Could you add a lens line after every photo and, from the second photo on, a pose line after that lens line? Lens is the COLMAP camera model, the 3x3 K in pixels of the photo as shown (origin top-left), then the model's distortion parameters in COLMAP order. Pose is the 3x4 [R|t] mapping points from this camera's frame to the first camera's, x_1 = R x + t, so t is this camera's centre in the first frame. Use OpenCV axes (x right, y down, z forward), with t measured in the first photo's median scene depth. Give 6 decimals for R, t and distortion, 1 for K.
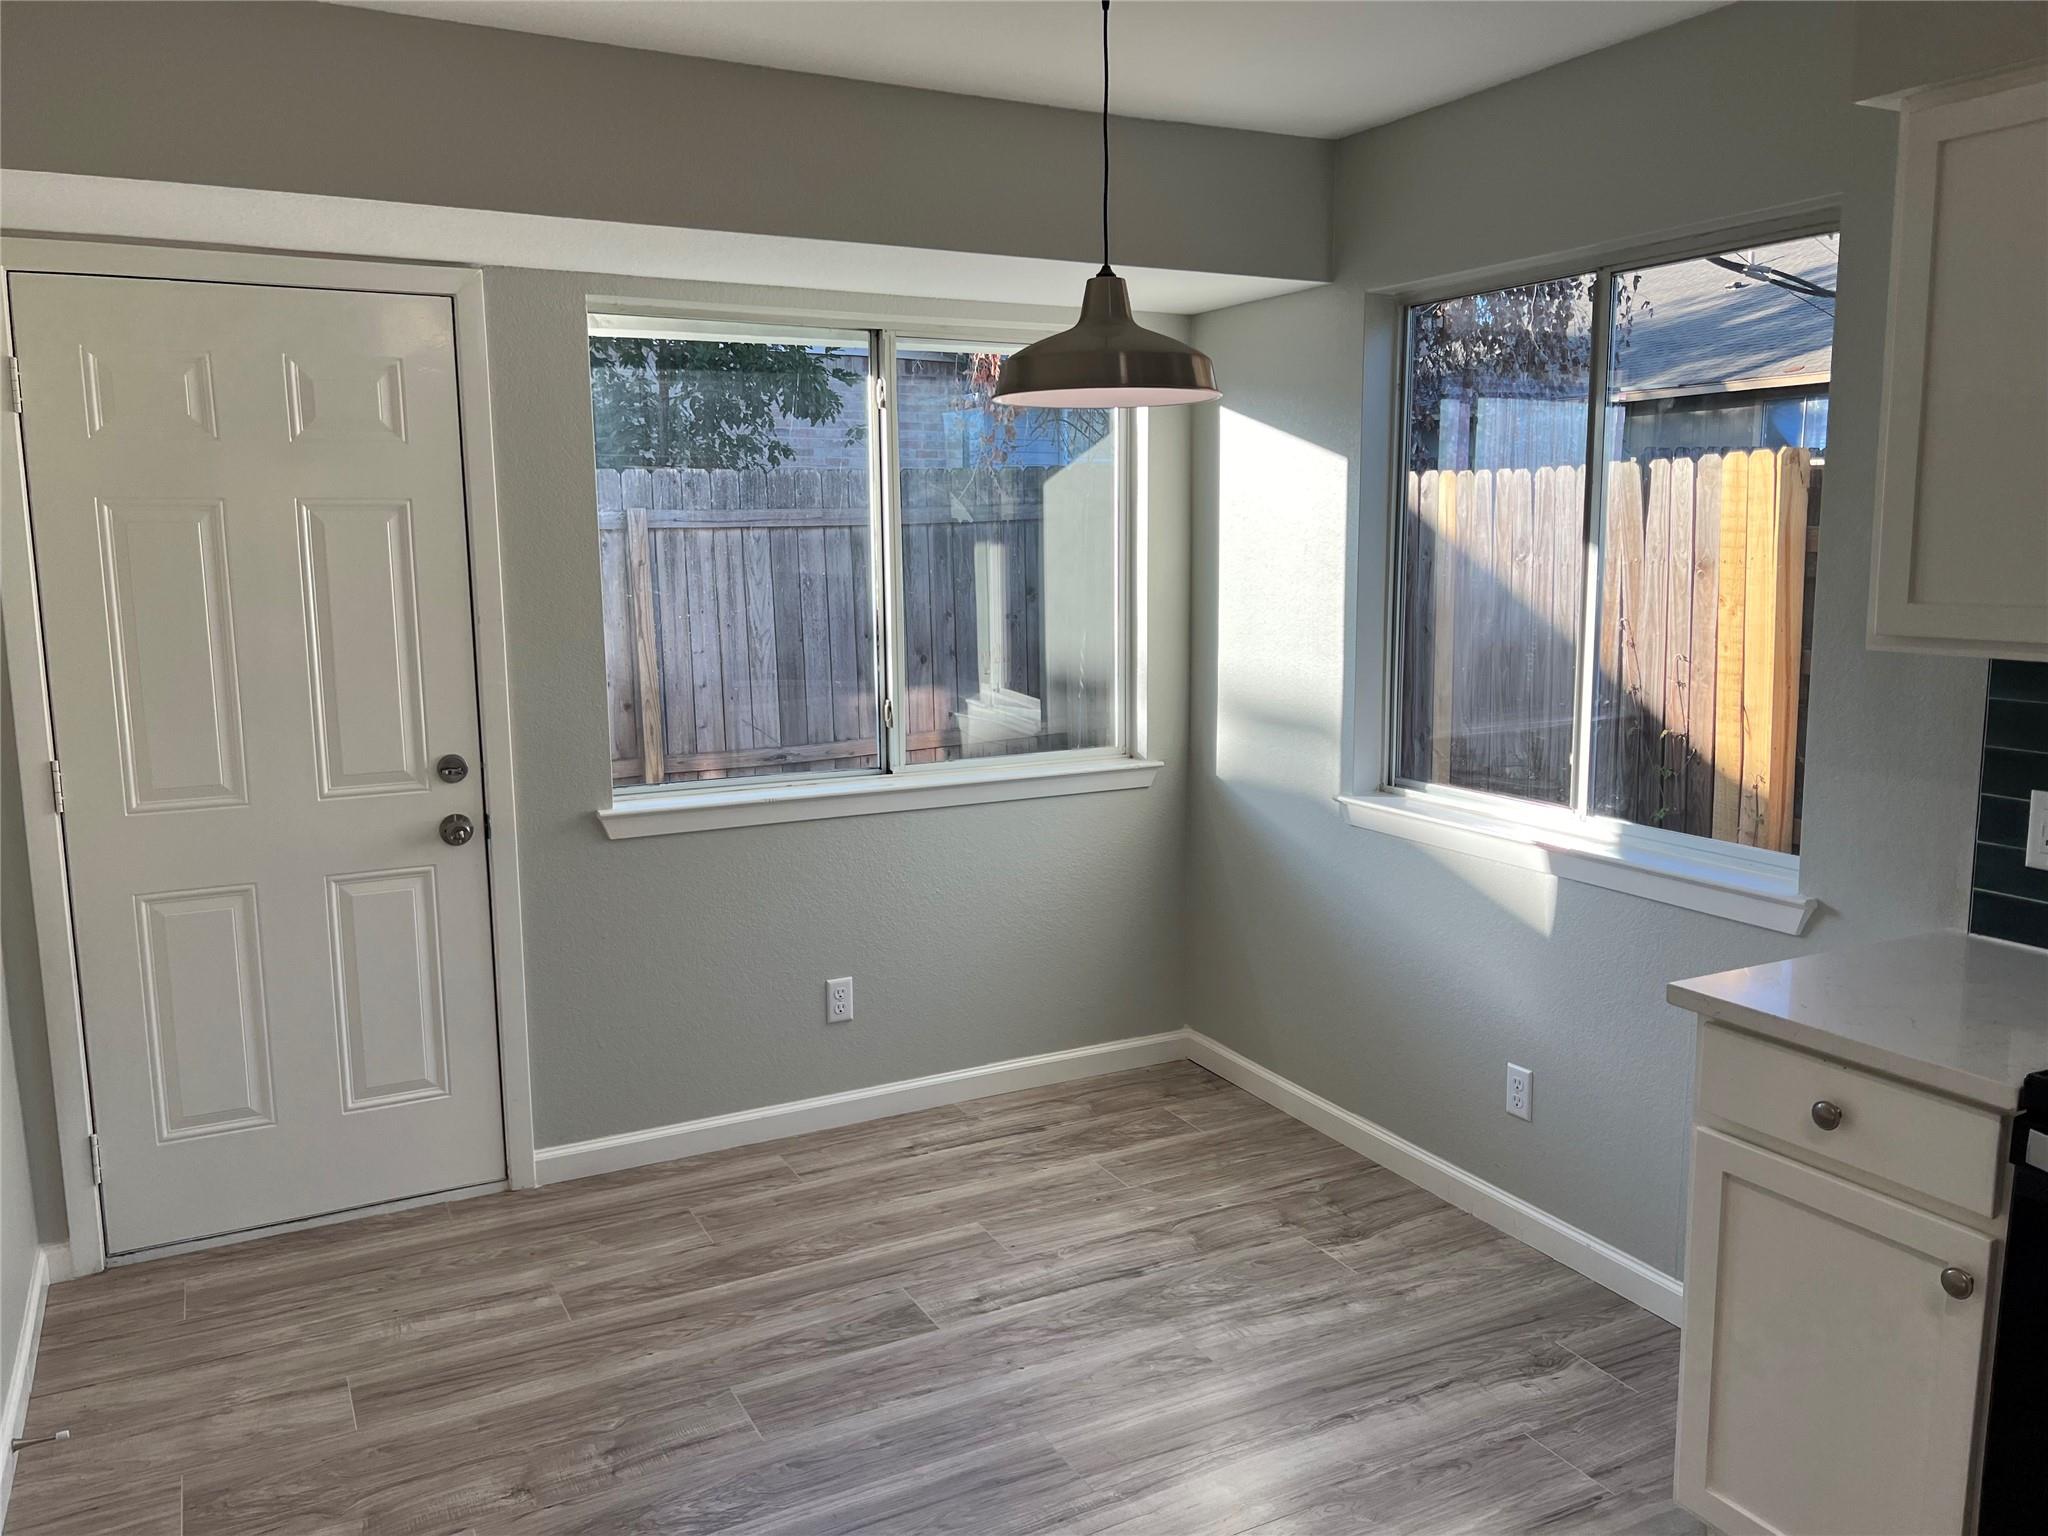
lens RADIAL K [[1551.0, 0, 1026.0], [0, 1551.0, 732.8], [0, 0, 1]] dist [0.054300, -0.054136]
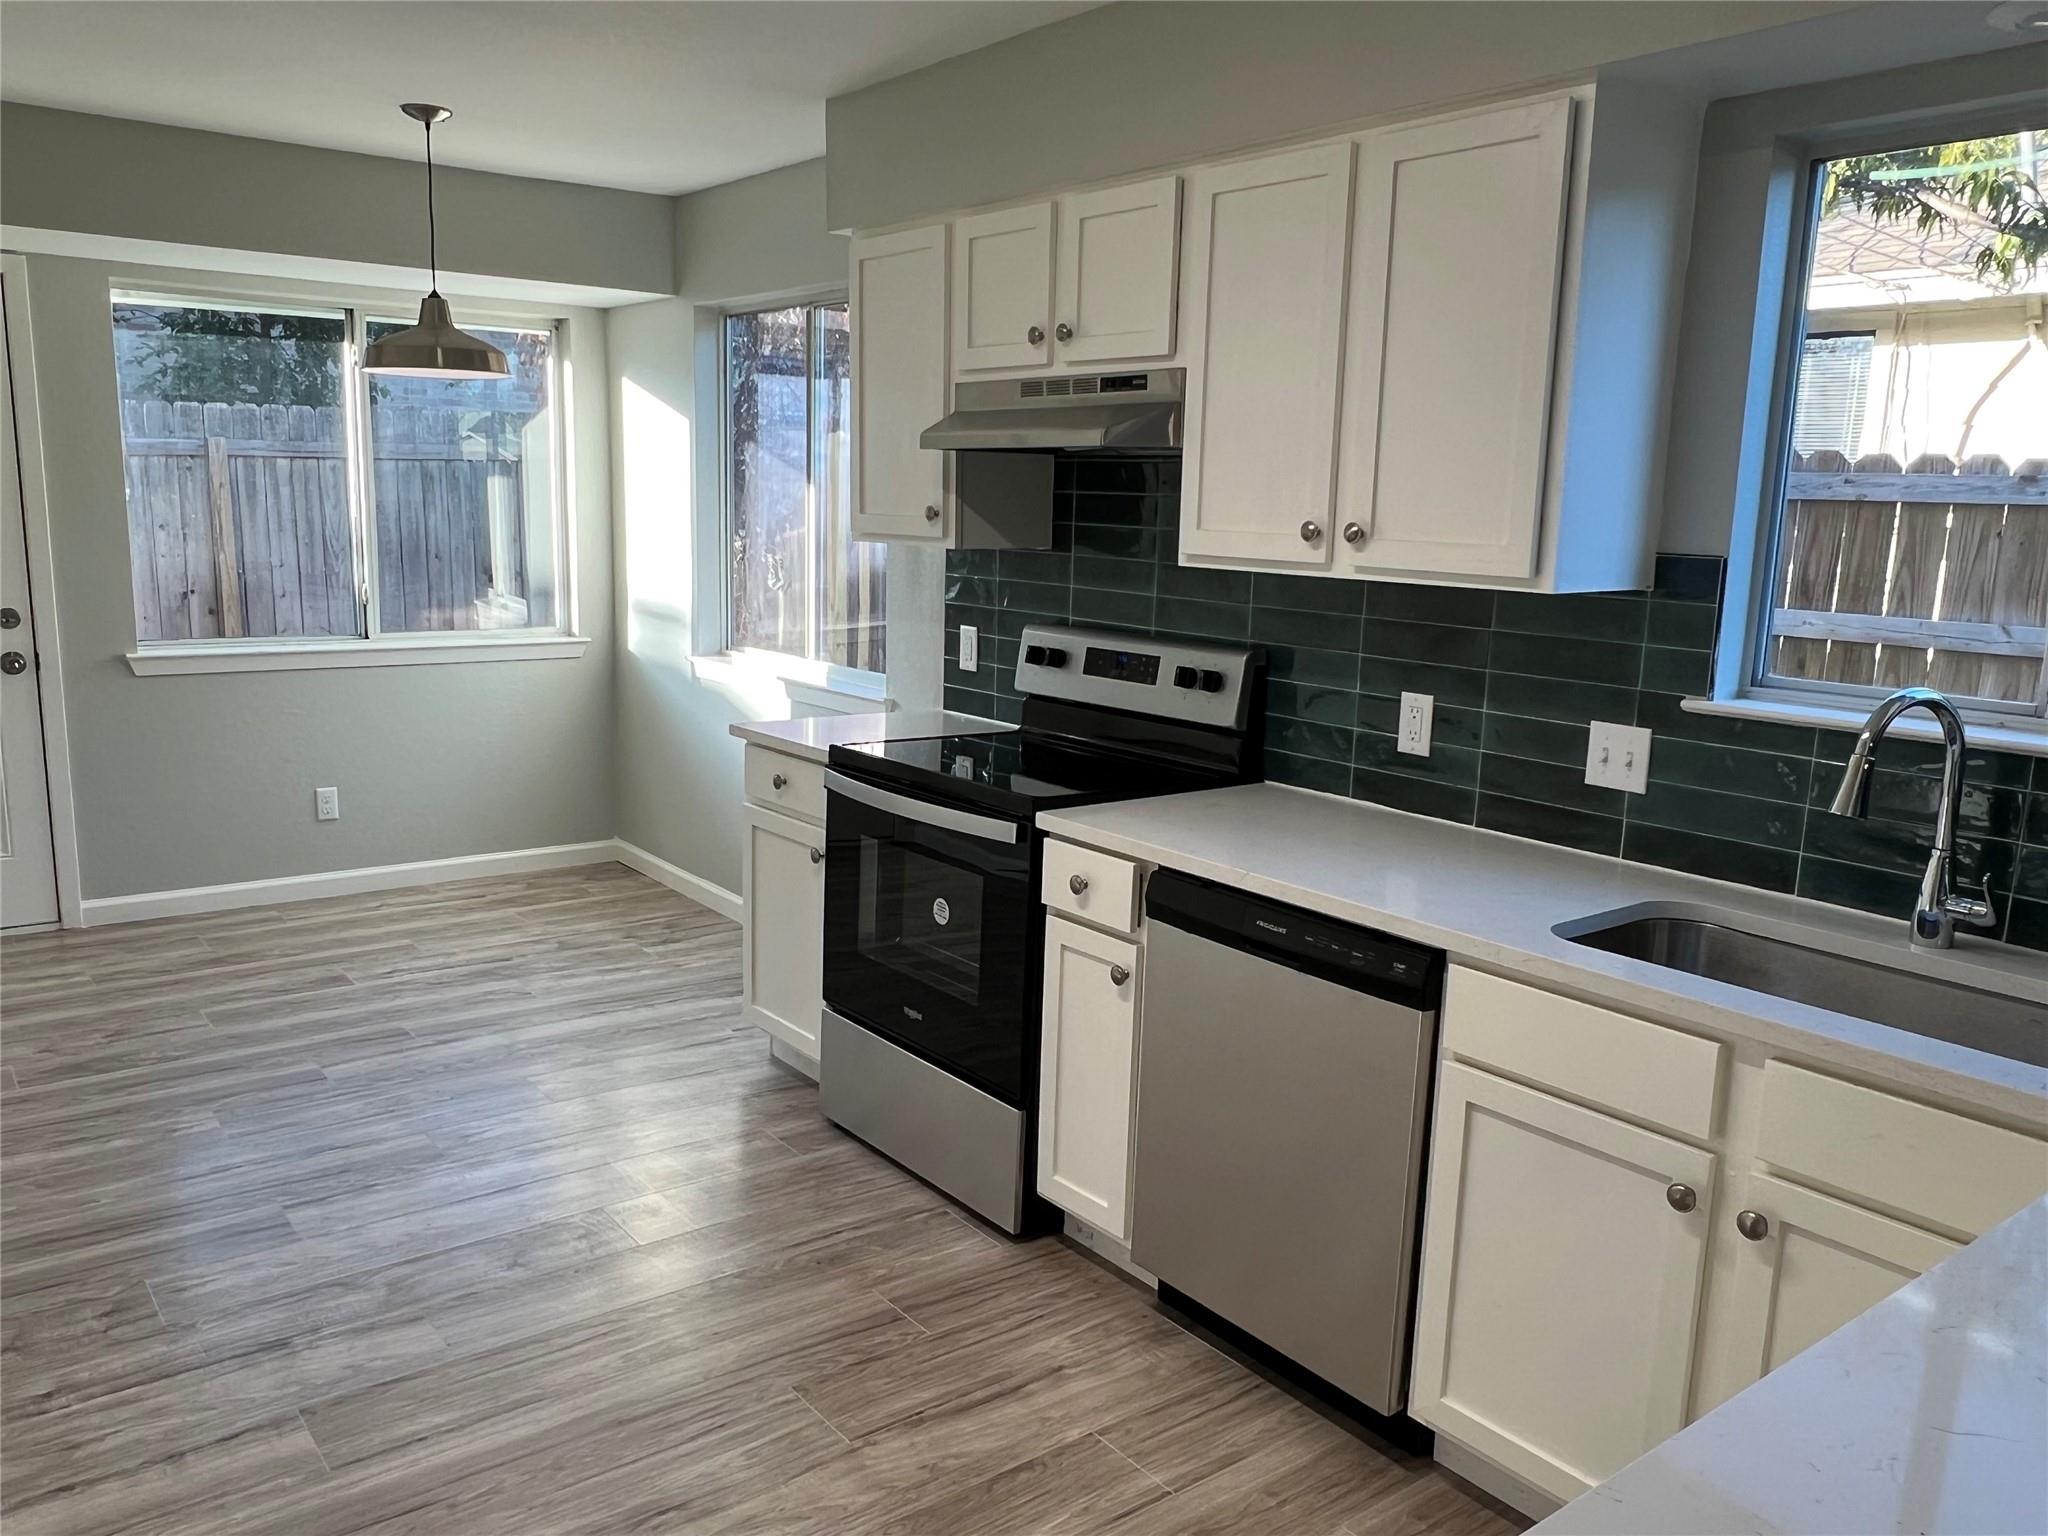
lens RADIAL K [[1567.0, 0, 1024.0], [0, 1567.0, 768.0], [0, 0, 1]] dist [-0.006837, -0.006224]
pose [[0.983260, 0.005799, 0.182114, 0.259759], [-0.014437, 0.998831, 0.046143, 0.077027], [-0.181633, -0.048000, 0.982194, -0.514657]]
